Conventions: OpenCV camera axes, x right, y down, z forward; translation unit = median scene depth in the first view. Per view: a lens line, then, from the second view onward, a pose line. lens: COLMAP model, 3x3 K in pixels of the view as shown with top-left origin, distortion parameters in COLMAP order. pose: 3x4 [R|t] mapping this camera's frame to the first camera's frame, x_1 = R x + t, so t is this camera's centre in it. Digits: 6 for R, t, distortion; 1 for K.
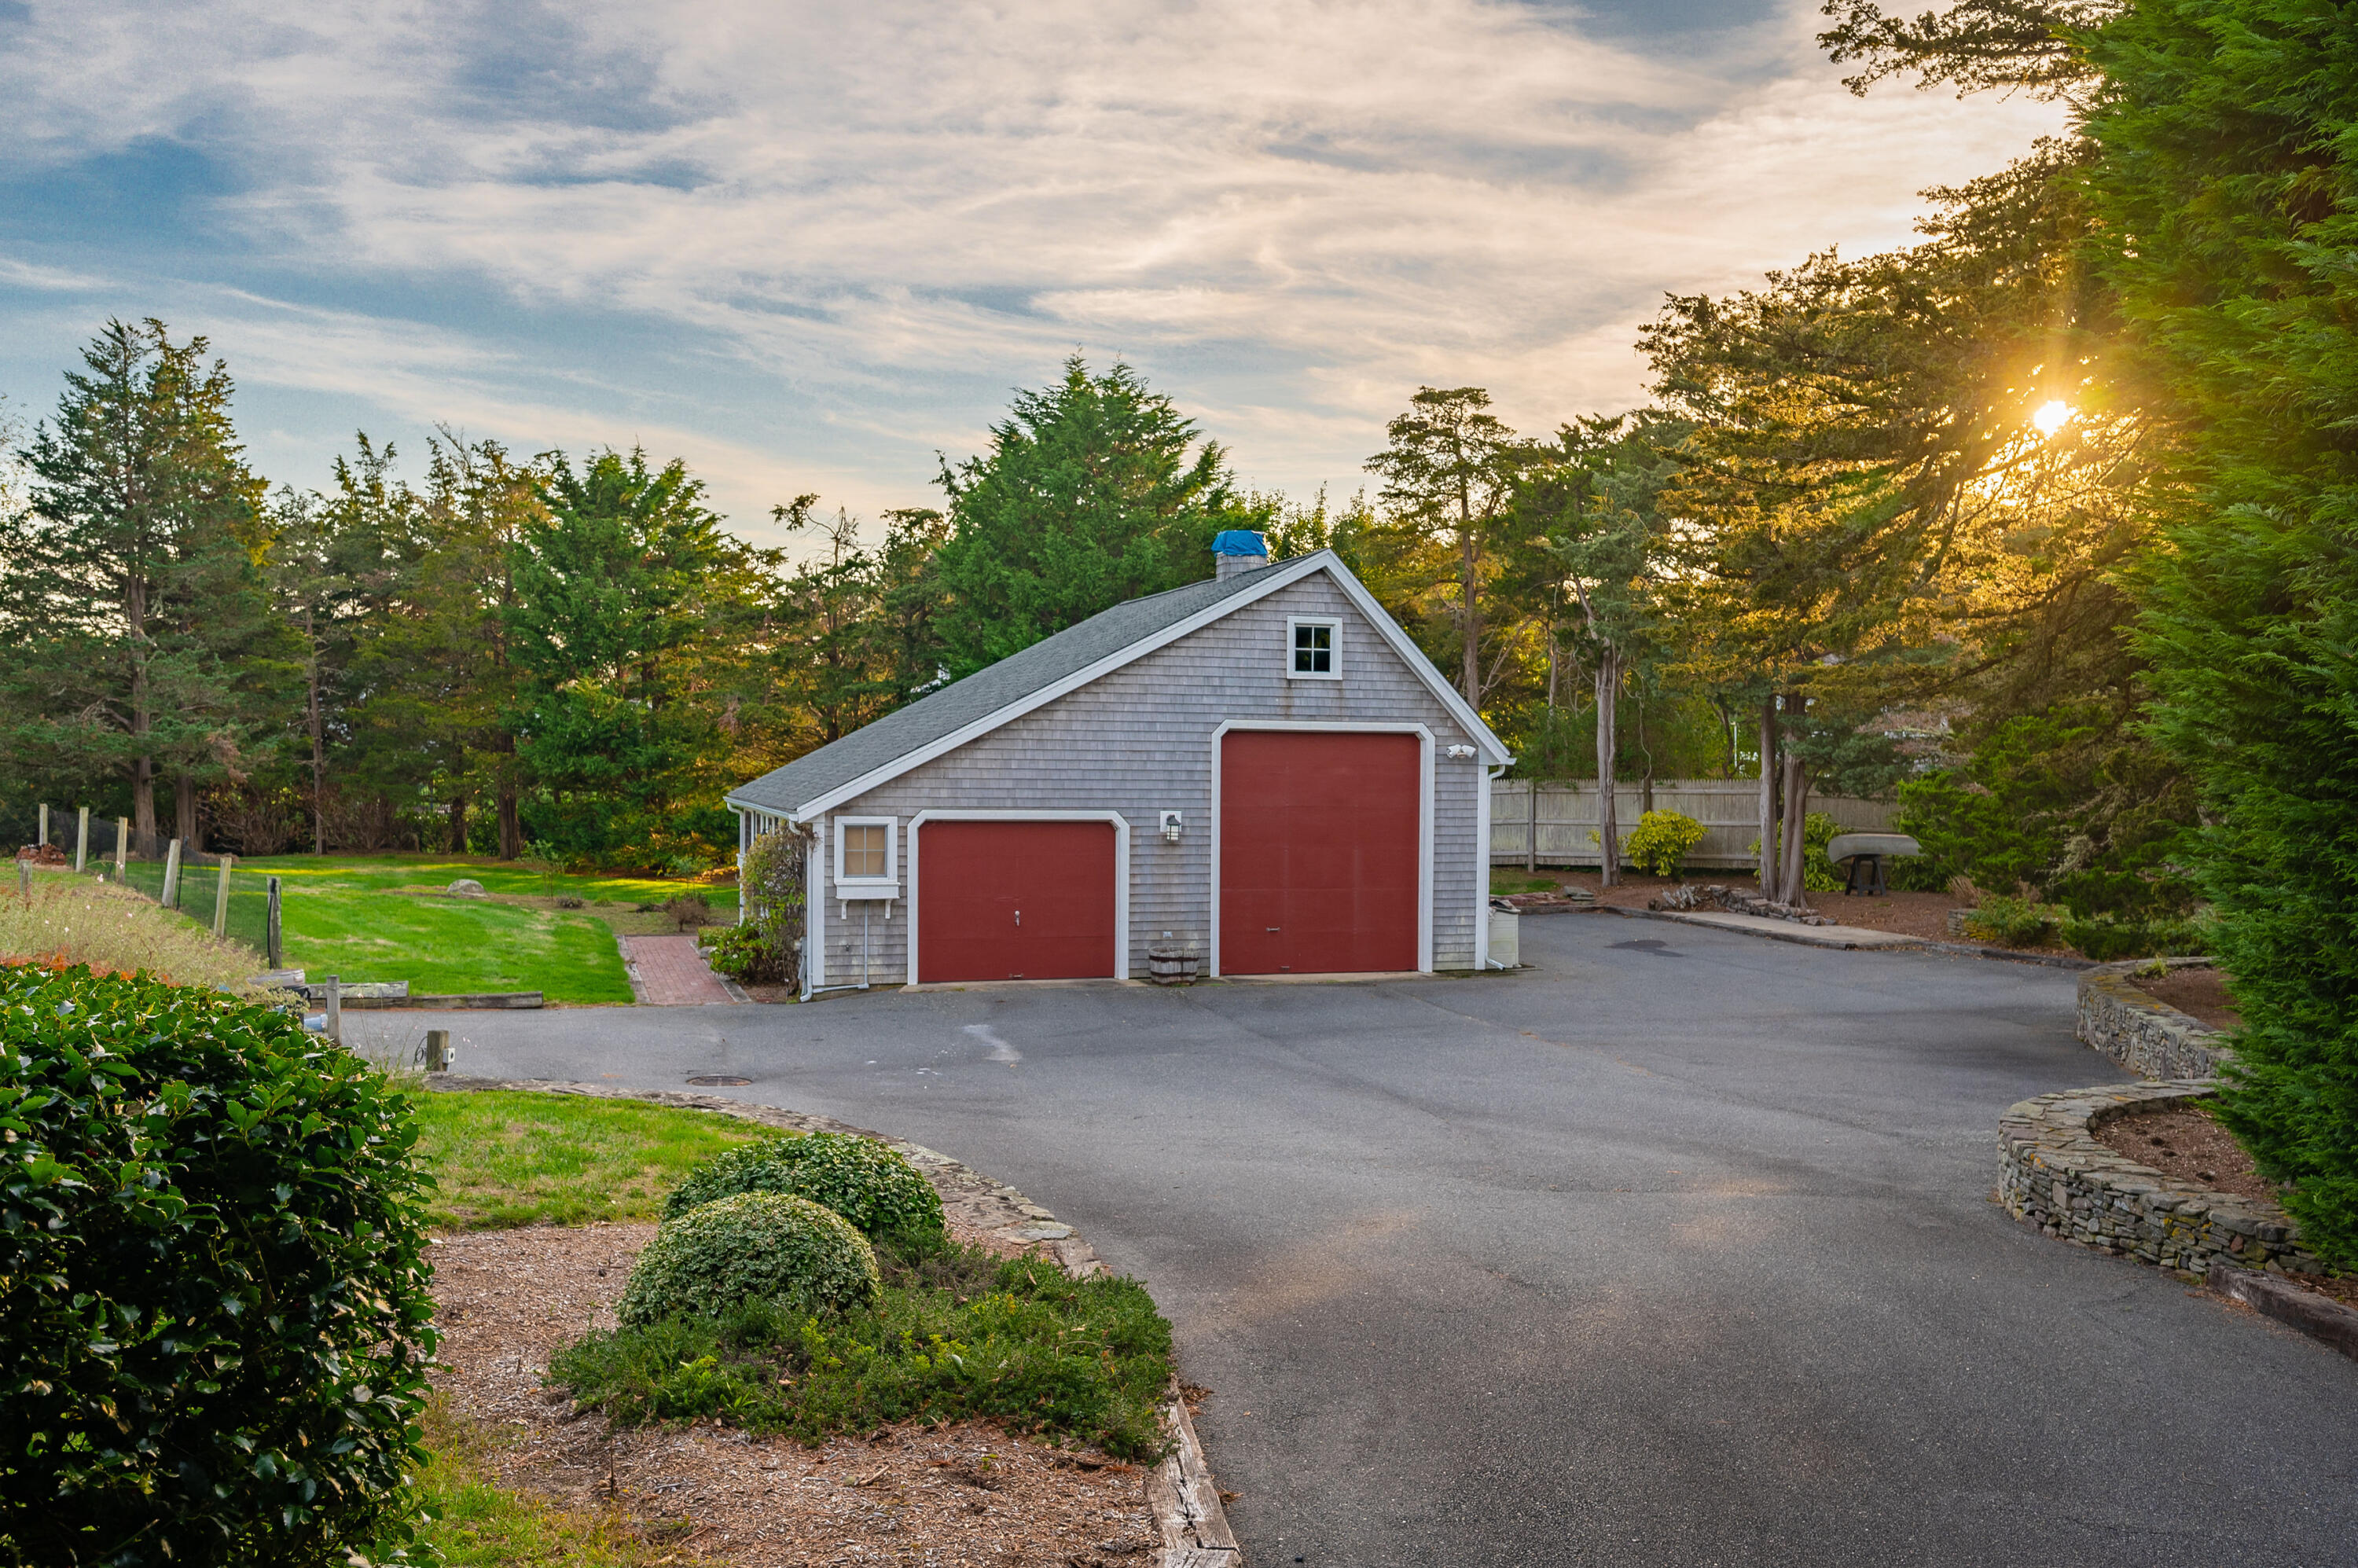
lens RADIAL K [[2017.0, 0, 1180.7], [0, 2017.0, 799.2], [0, 0, 1]] dist [0.005683, 0.008161]
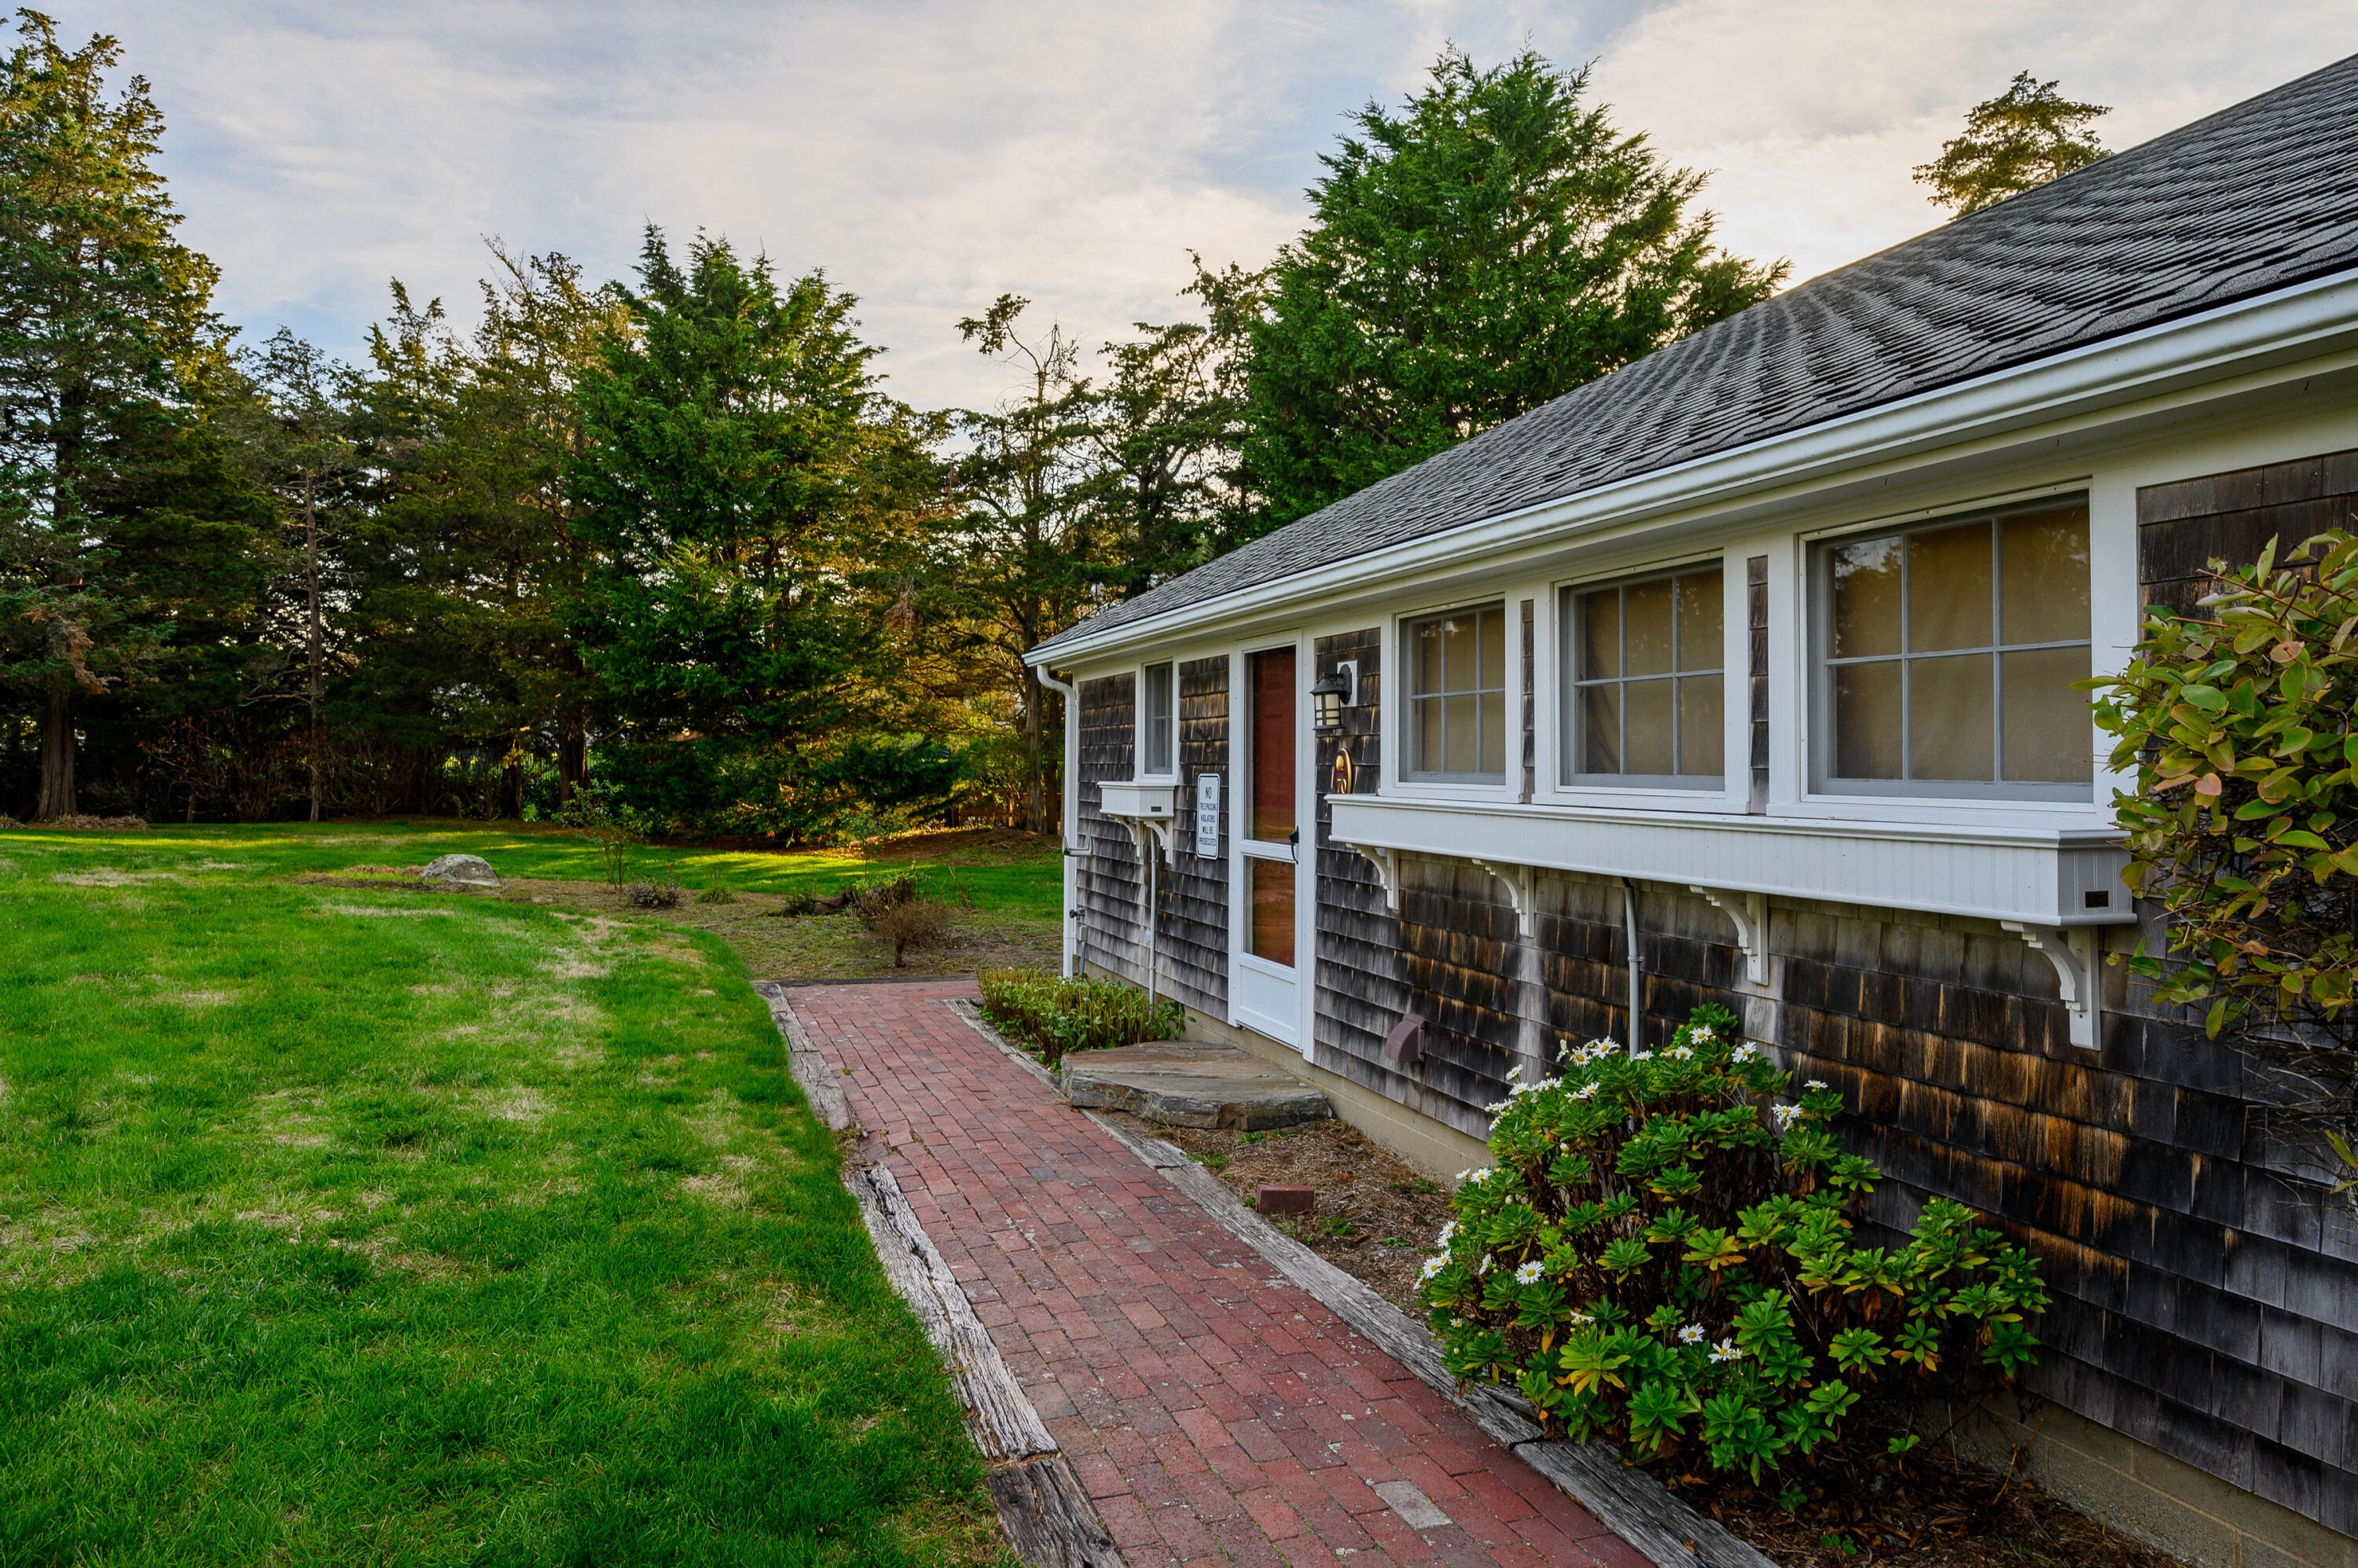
lens RADIAL K [[1461.2, 0, 1187.5], [0, 1461.2, 717.5], [0, 0, 1]] dist [-0.000686, 0.000659]
pose [[0.998719, -0.000015, 0.050596, -0.149469], [0.002623, 0.998670, -0.051484, 0.019961], [-0.050528, 0.051551, 0.997391, 0.499055]]
